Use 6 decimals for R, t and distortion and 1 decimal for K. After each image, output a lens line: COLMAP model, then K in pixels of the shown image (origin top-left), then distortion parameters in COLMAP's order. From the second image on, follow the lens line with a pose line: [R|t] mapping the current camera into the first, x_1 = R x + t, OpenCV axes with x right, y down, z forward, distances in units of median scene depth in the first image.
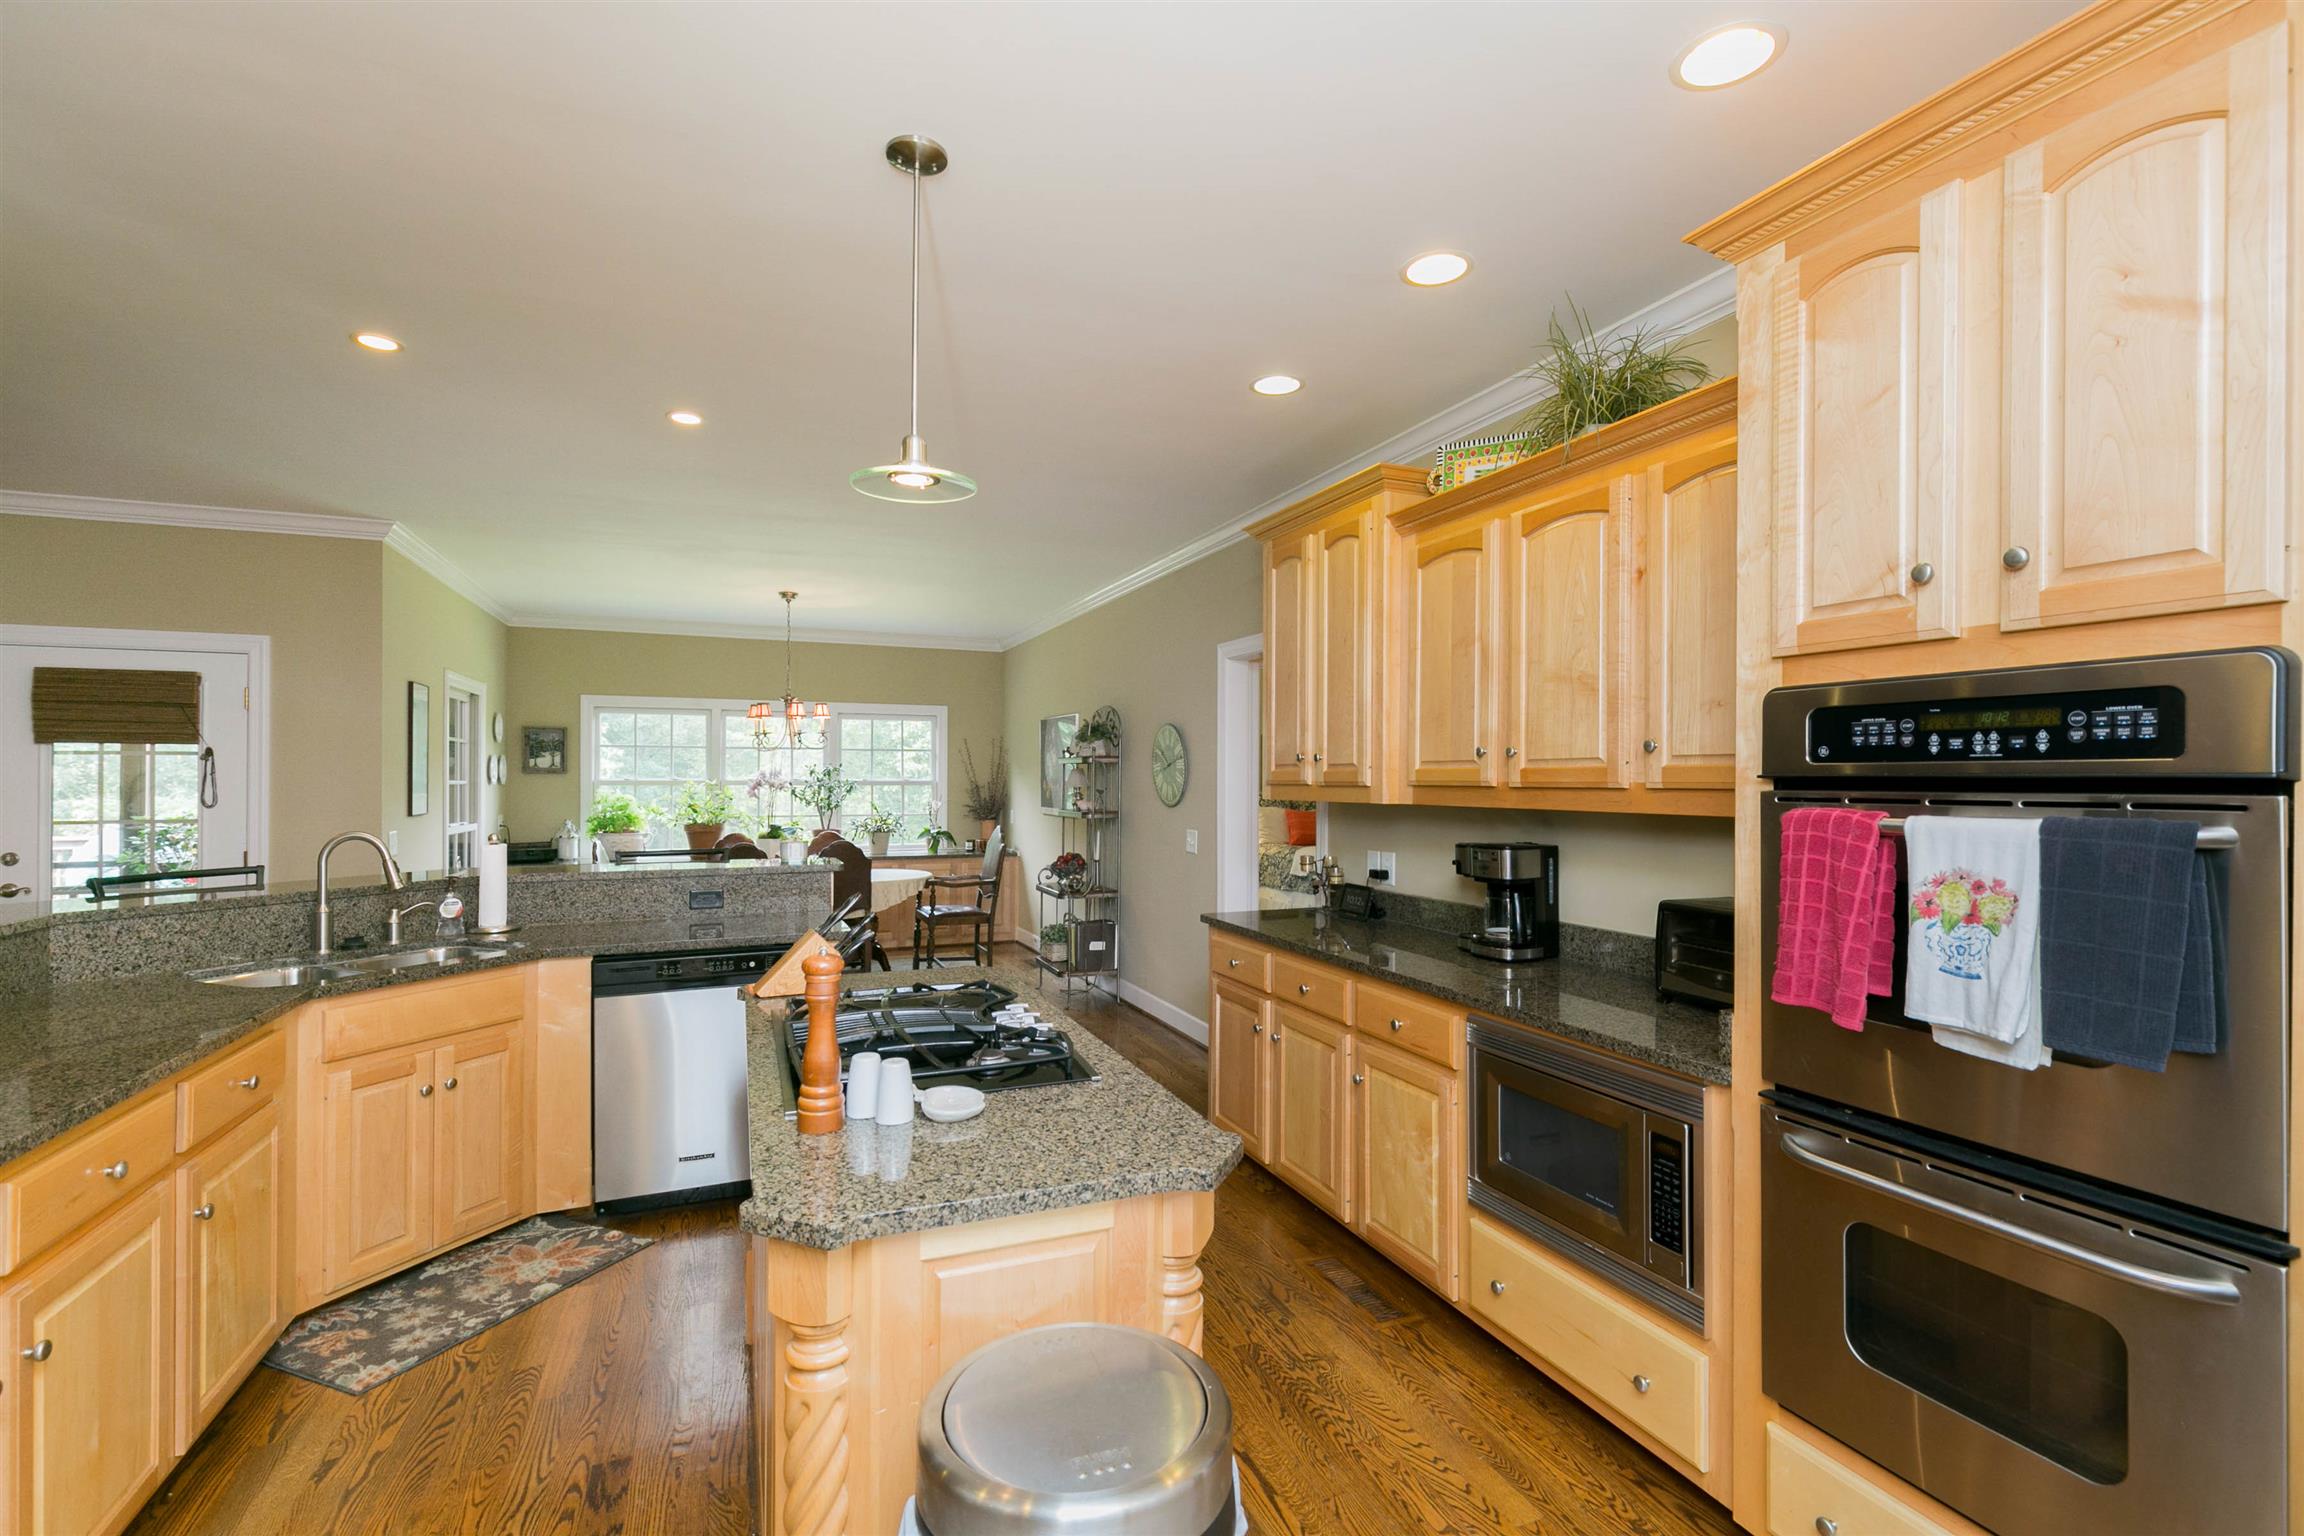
lens RADIAL K [[1055.1, 0, 1150.4], [0, 1055.1, 773.3], [0, 0, 1]] dist [0.001585, -0.000595]
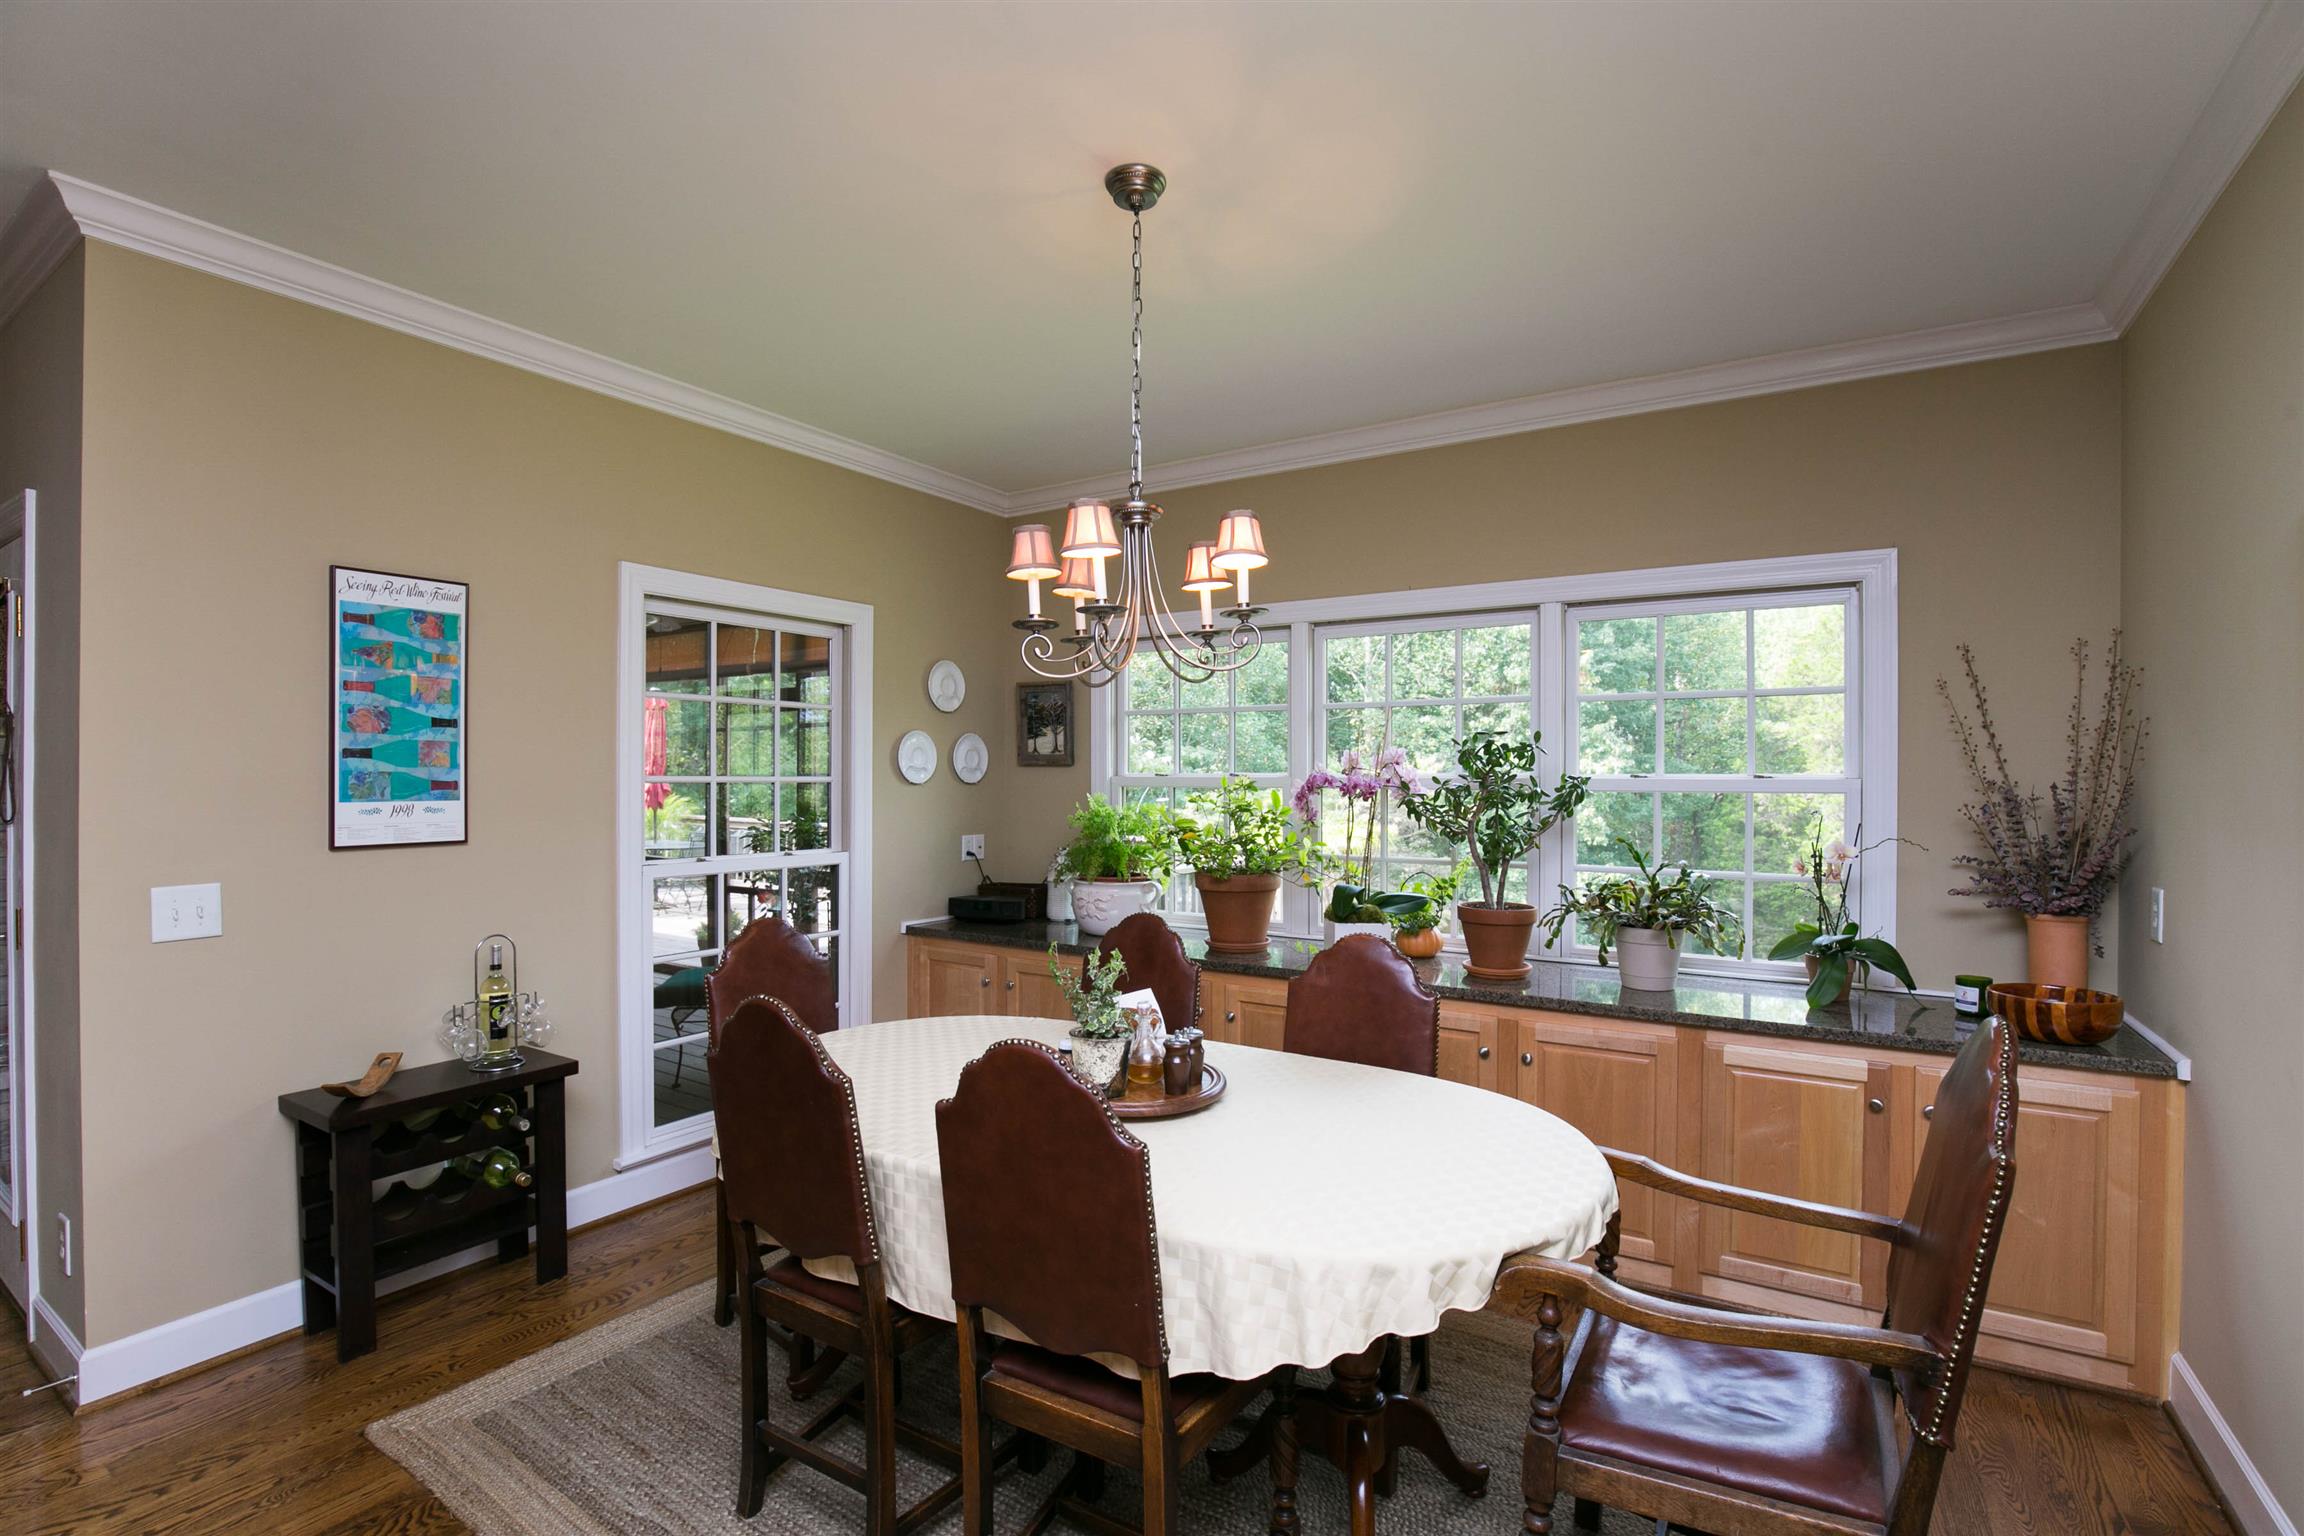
lens RADIAL K [[1055.1, 0, 1152.6], [0, 1055.1, 773.2], [0, 0, 1]] dist [0.001585, -0.000595]
pose [[0.579599, 0.001324, -0.814901, -0.073024], [-0.000032, 0.999999, 0.001602, 0.003918], [0.814902, -0.000903, 0.579599, 0.711984]]
